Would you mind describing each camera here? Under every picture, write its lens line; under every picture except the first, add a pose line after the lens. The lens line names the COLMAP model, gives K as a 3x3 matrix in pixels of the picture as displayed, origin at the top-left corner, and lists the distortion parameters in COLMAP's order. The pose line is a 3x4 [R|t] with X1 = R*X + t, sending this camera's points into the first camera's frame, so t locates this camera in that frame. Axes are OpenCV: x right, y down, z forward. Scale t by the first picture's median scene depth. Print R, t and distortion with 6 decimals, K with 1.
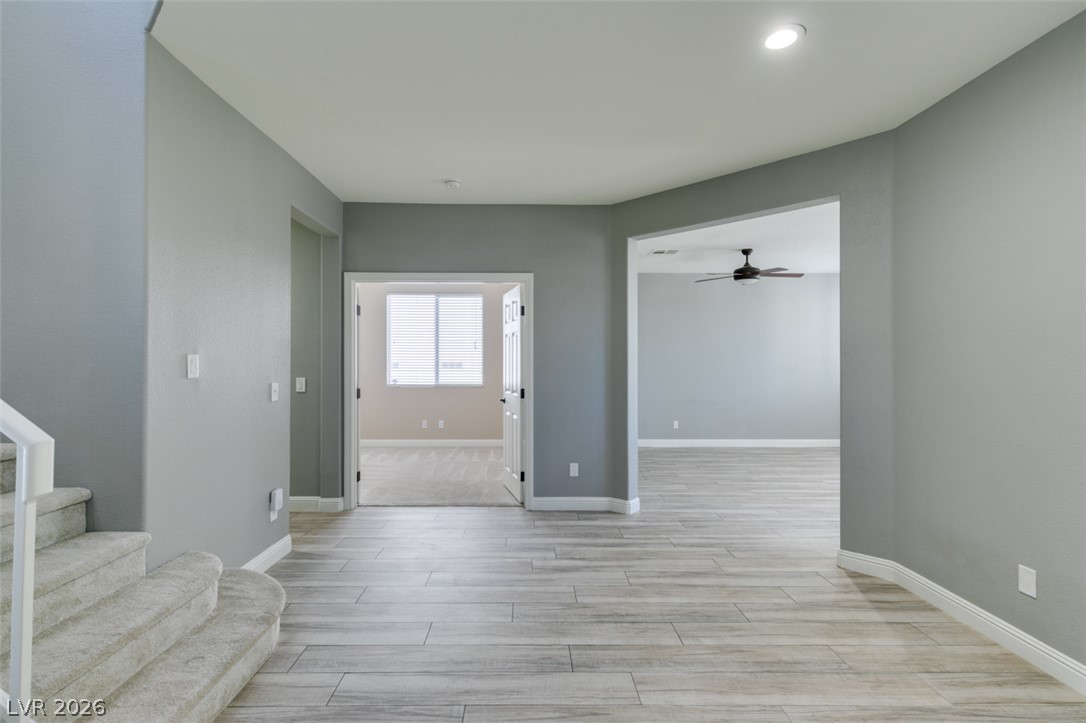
lens RADIAL K [[491.2, 0, 532.0], [0, 491.2, 364.4], [0, 0, 1]] dist [0.006879, -0.002205]
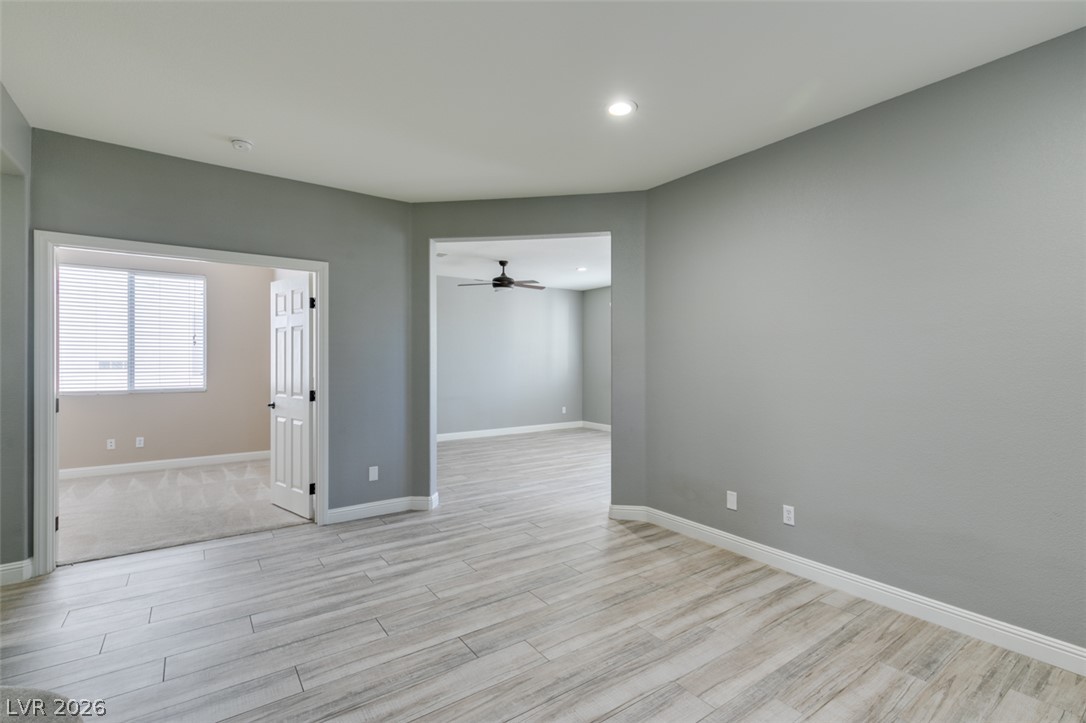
lens RADIAL K [[491.2, 0, 541.0], [0, 491.2, 360.3], [0, 0, 1]] dist [0.006879, -0.002205]
pose [[0.821023, 0.000405, 0.570895, -0.243641], [0.002145, 0.999991, -0.003793, -0.001216], [-0.570891, 0.004339, 0.821015, 0.038486]]
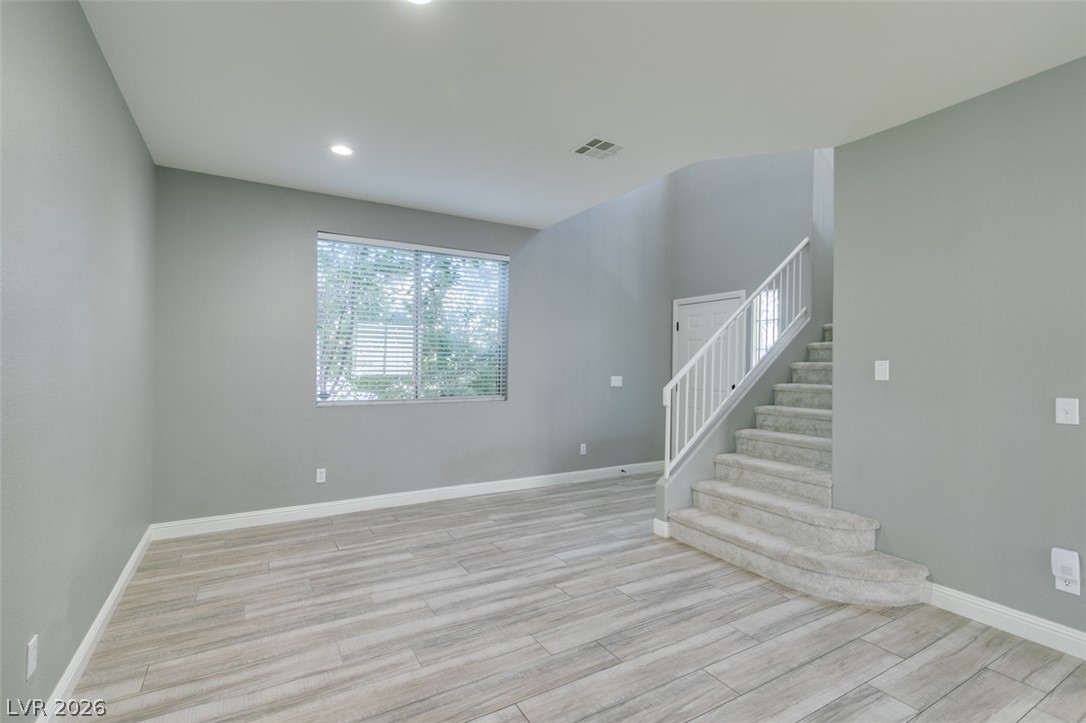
lens RADIAL K [[491.2, 0, 544.1], [0, 491.2, 363.4], [0, 0, 1]] dist [0.006879, -0.002205]
pose [[-0.865688, -0.014711, -0.500368, 0.454236], [-0.016250, 0.999867, -0.001283, -0.000675], [0.500321, 0.007020, -0.865812, 1.147566]]
